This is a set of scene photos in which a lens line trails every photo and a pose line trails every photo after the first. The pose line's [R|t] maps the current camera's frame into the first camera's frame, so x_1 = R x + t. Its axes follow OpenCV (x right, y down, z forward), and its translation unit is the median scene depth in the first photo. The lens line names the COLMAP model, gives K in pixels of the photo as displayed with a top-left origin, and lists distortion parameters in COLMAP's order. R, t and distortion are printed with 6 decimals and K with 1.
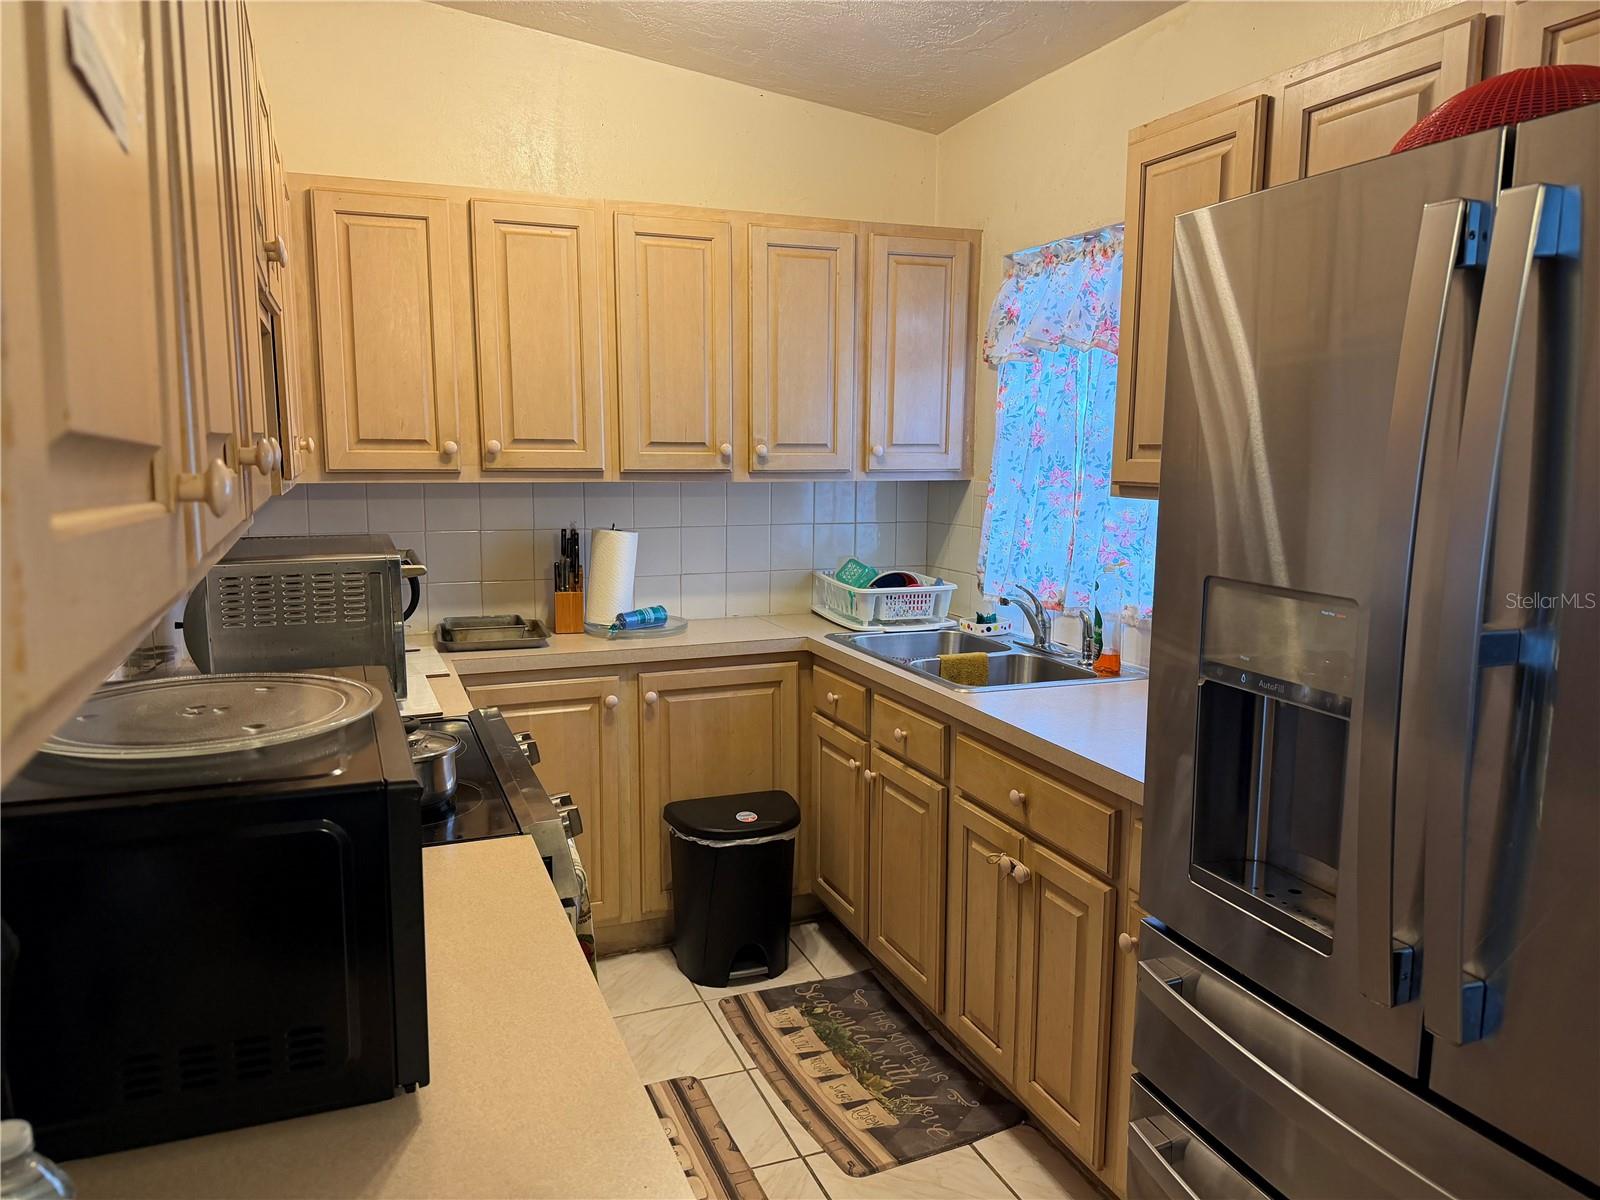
lens RADIAL K [[1111.6, 0, 792.2], [0, 1111.6, 602.4], [0, 0, 1]] dist [0.072670, -0.090437]
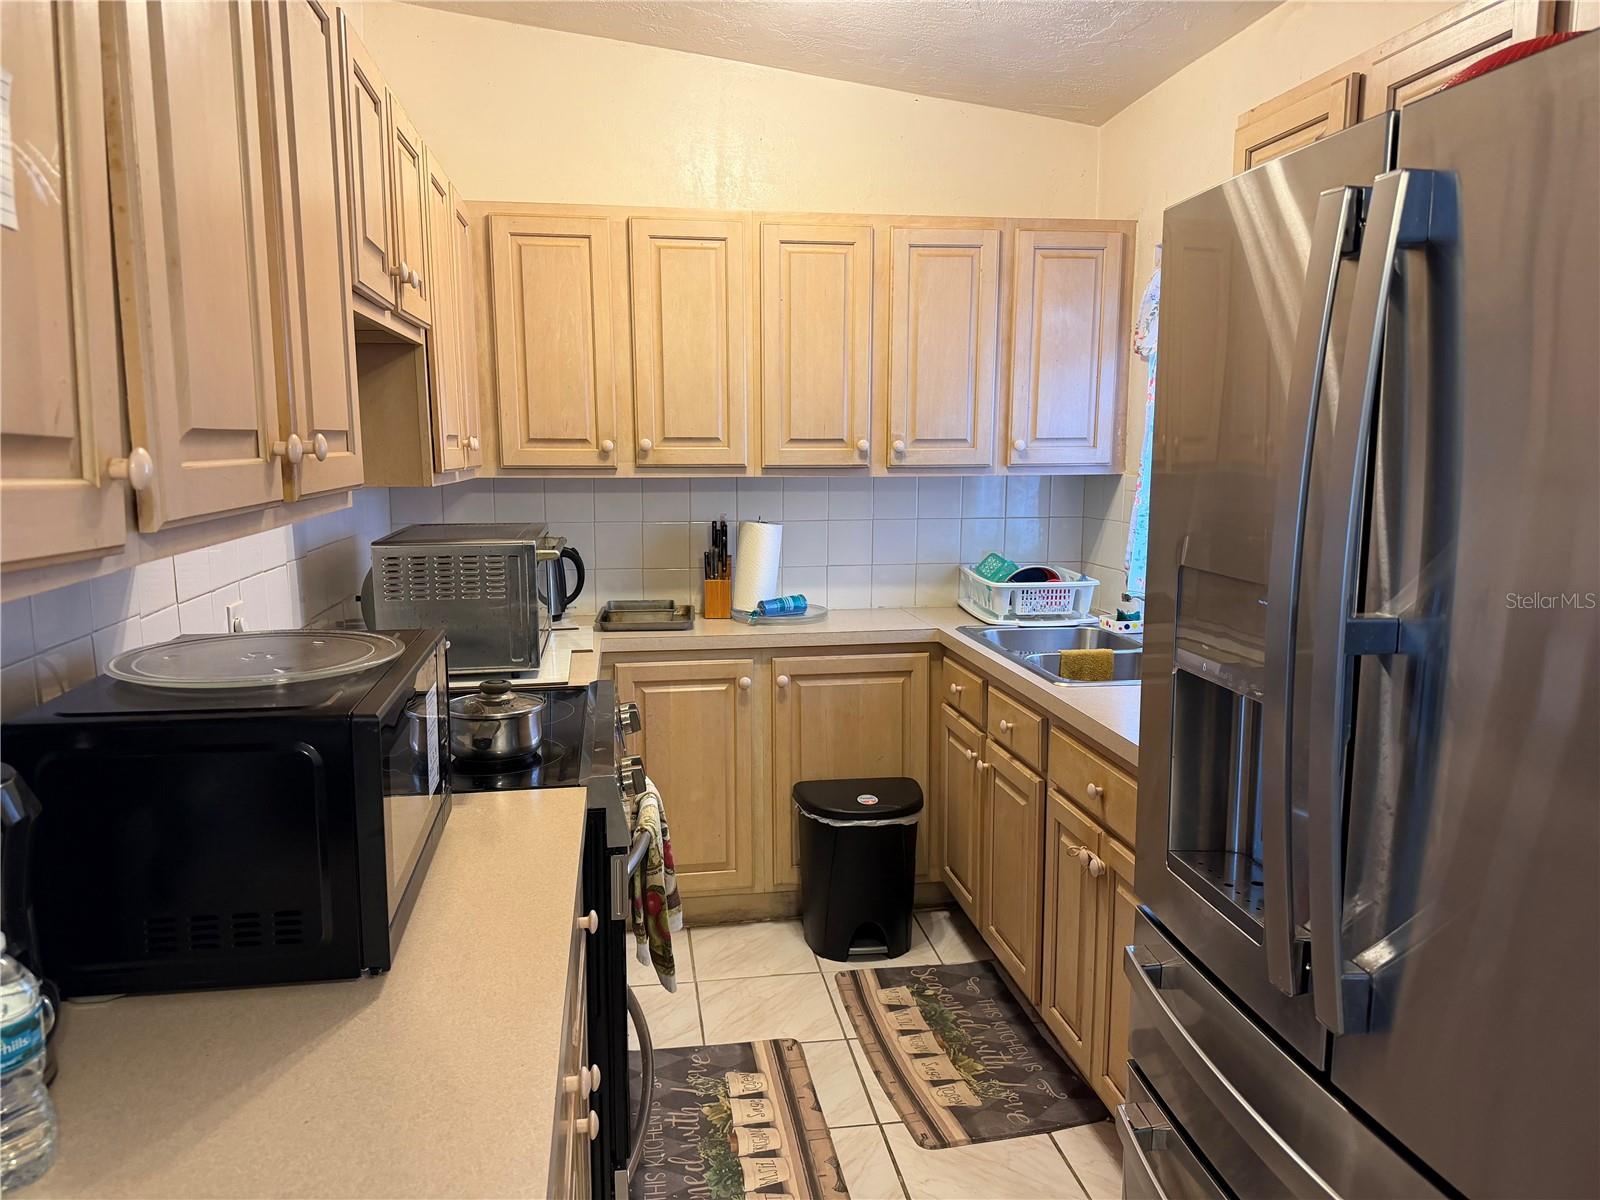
lens RADIAL K [[1111.6, 0, 794.9], [0, 1111.6, 598.1], [0, 0, 1]] dist [0.072670, -0.090437]
pose [[0.975815, 0.024706, -0.217199, 0.112191], [-0.025108, 0.999684, 0.000913, 0.005912], [0.217153, 0.004562, 0.976127, -0.026802]]
